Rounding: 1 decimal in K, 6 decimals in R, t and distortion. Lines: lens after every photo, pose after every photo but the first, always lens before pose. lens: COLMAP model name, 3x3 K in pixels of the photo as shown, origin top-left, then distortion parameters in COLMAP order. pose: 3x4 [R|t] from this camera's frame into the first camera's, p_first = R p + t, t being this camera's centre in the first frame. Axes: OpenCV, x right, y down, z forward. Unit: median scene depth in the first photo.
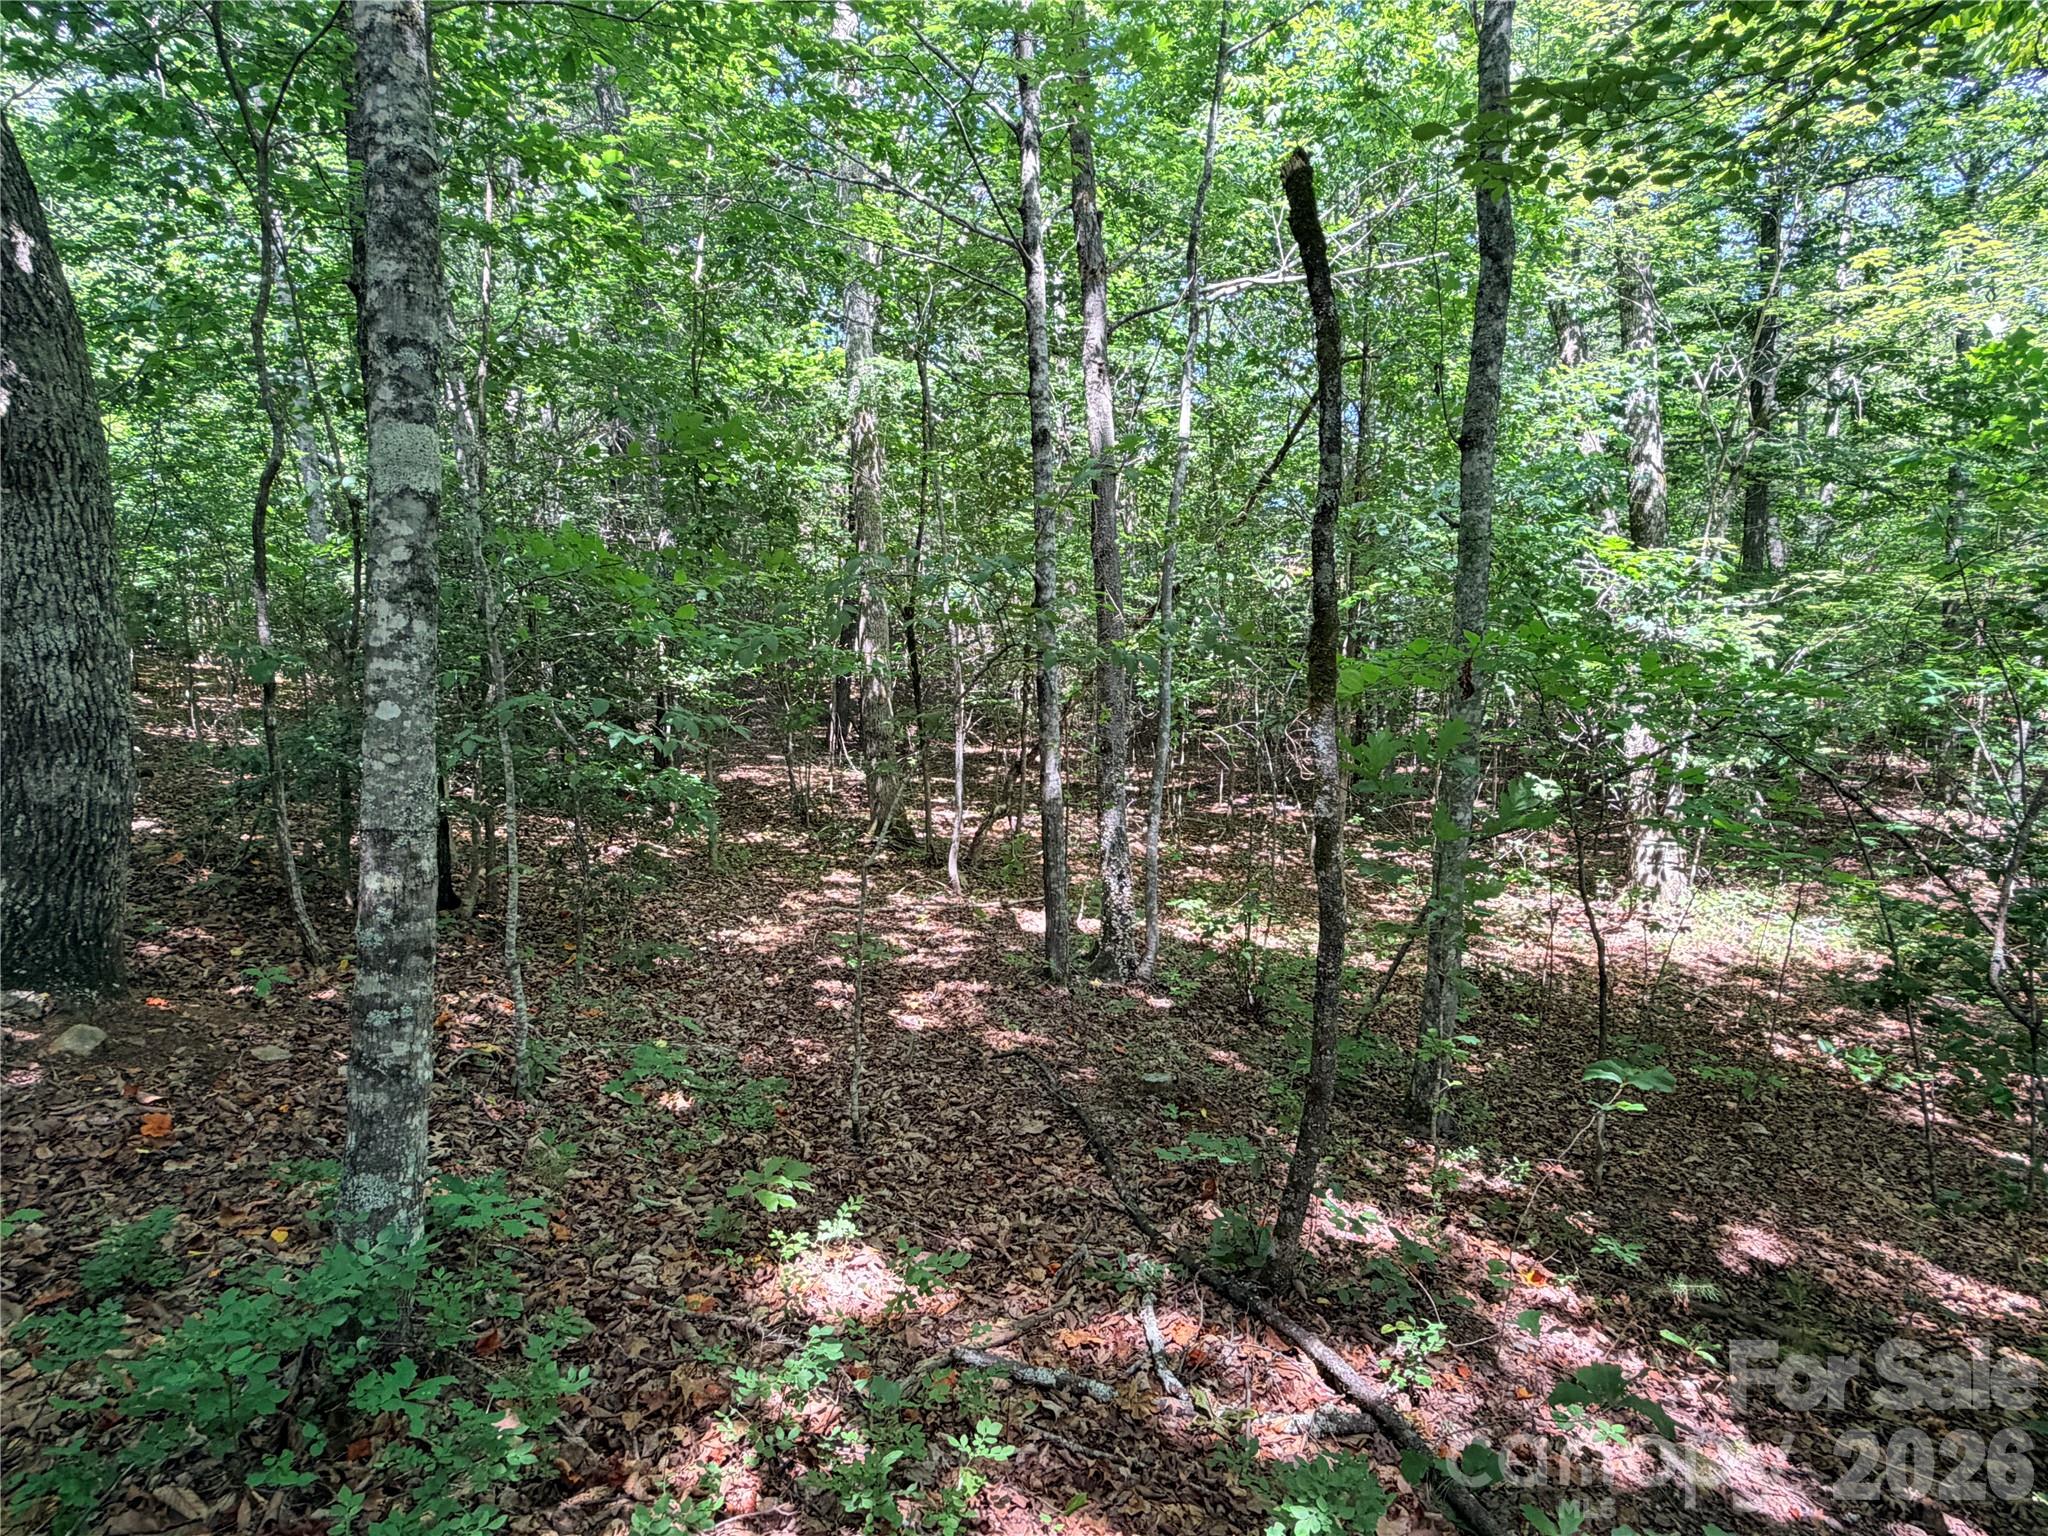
lens RADIAL K [[1144.1, 0, 1024.0], [0, 1144.1, 768.0], [0, 0, 1]] dist [-0.001589, -0.000228]
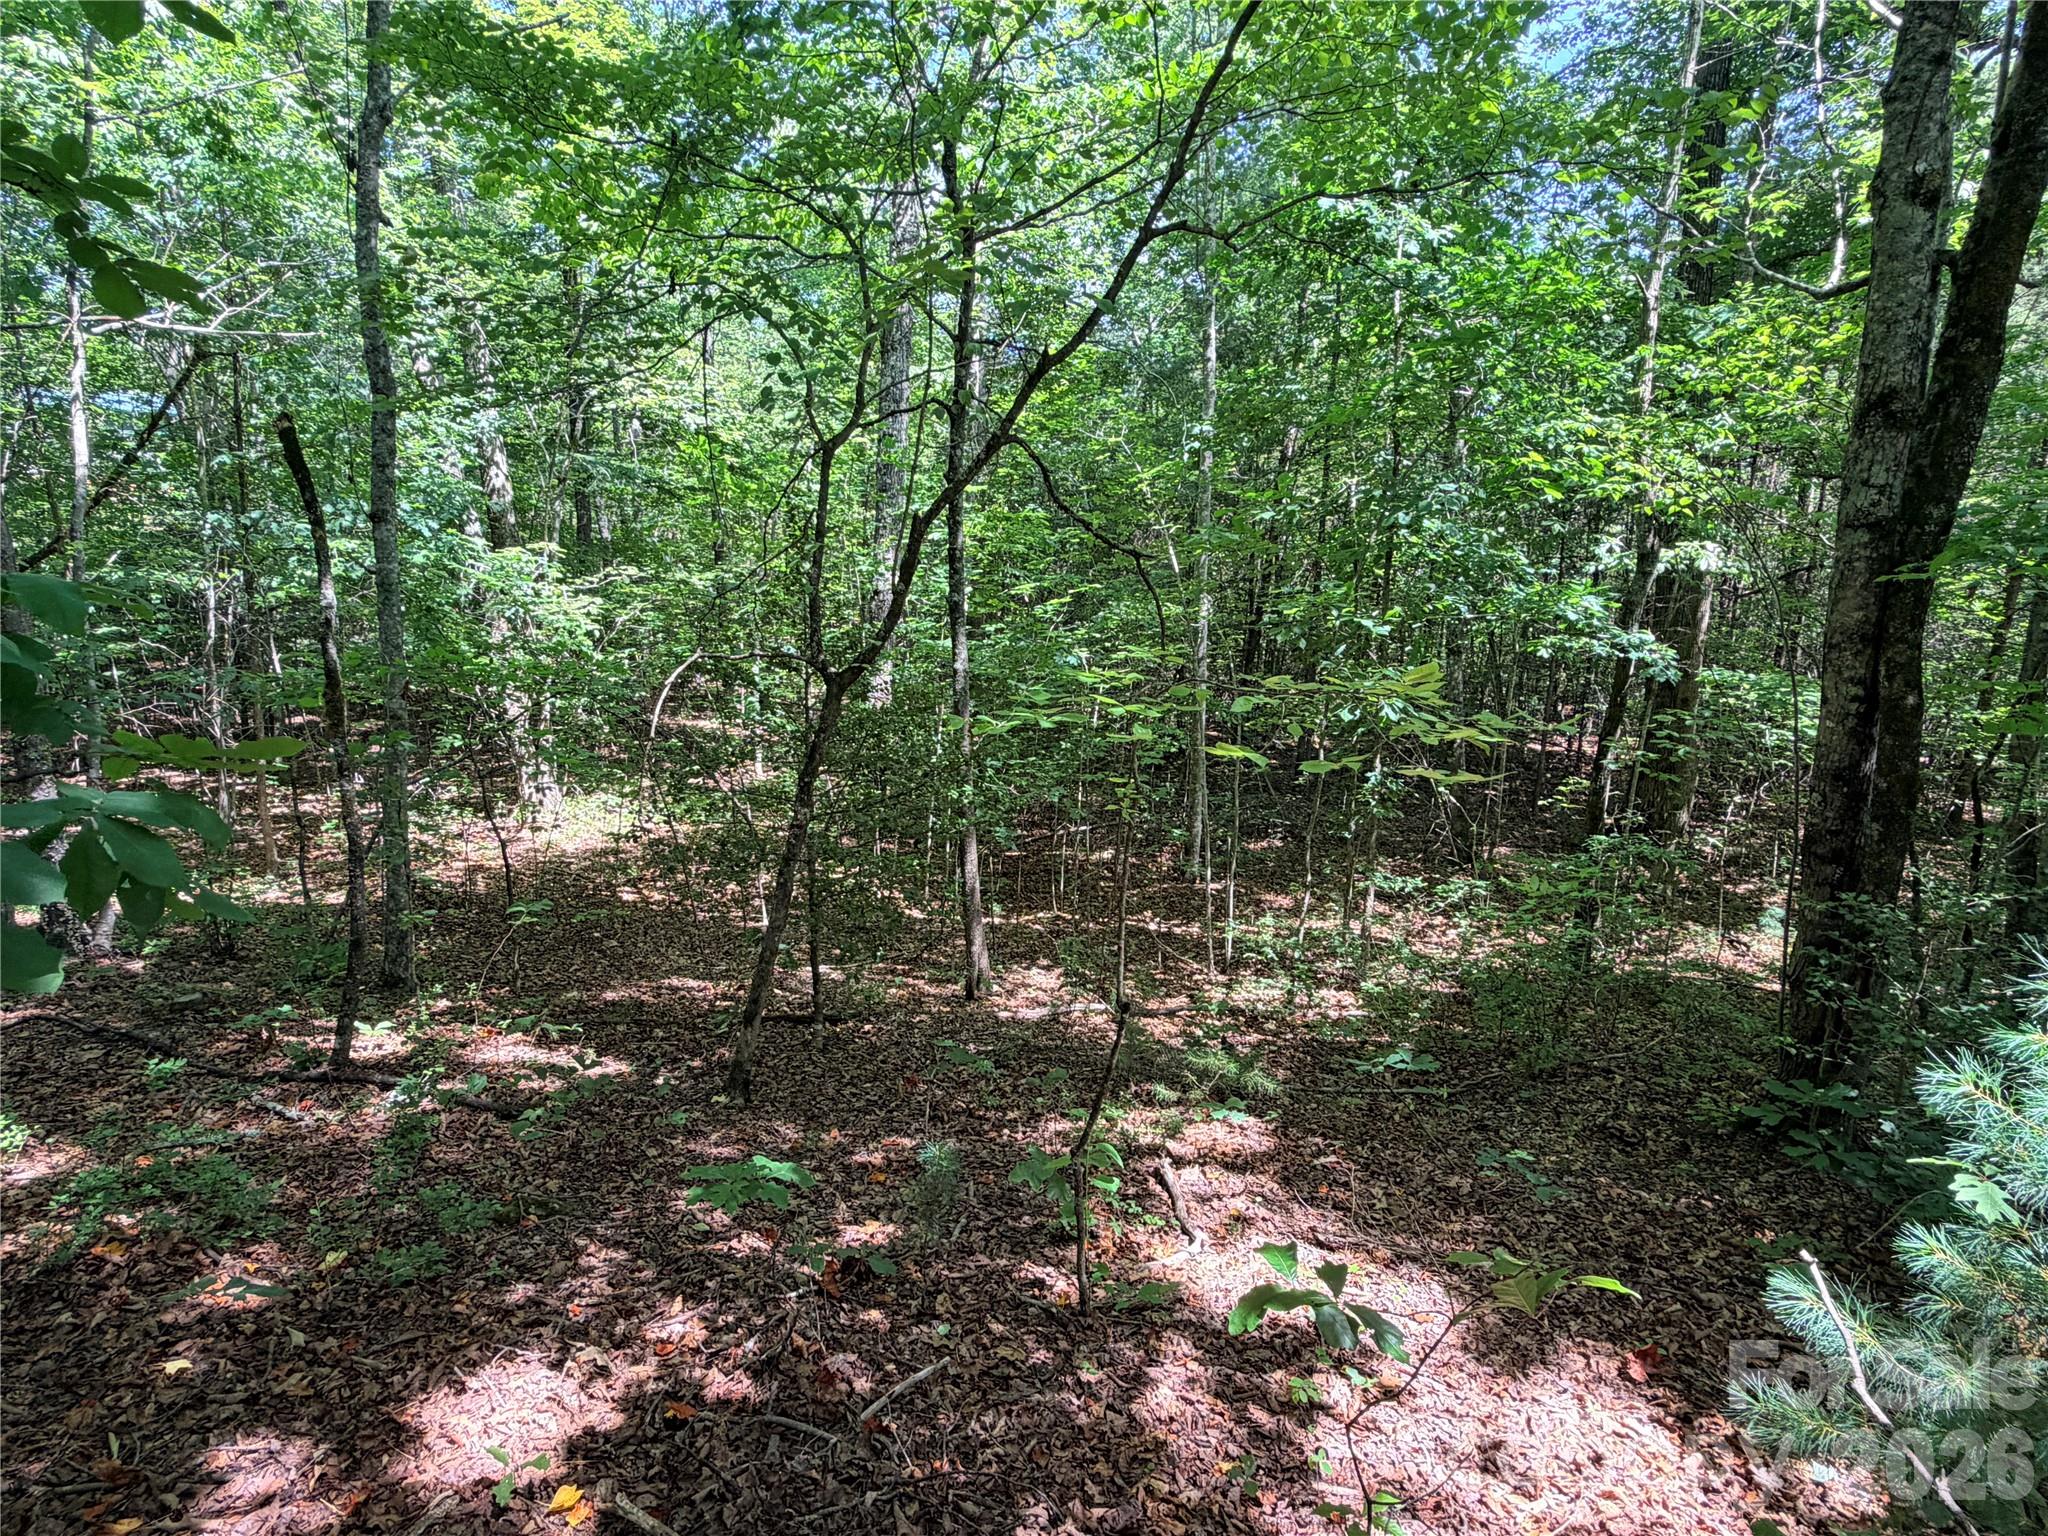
lens RADIAL K [[1144.1, 0, 1024.0], [0, 1144.1, 768.0], [0, 0, 1]] dist [-0.001589, -0.000228]
pose [[0.613560, -0.119725, 0.780519, -0.163149], [0.070500, 0.992797, 0.096867, -0.029711], [-0.786494, -0.004407, 0.617582, -0.321932]]
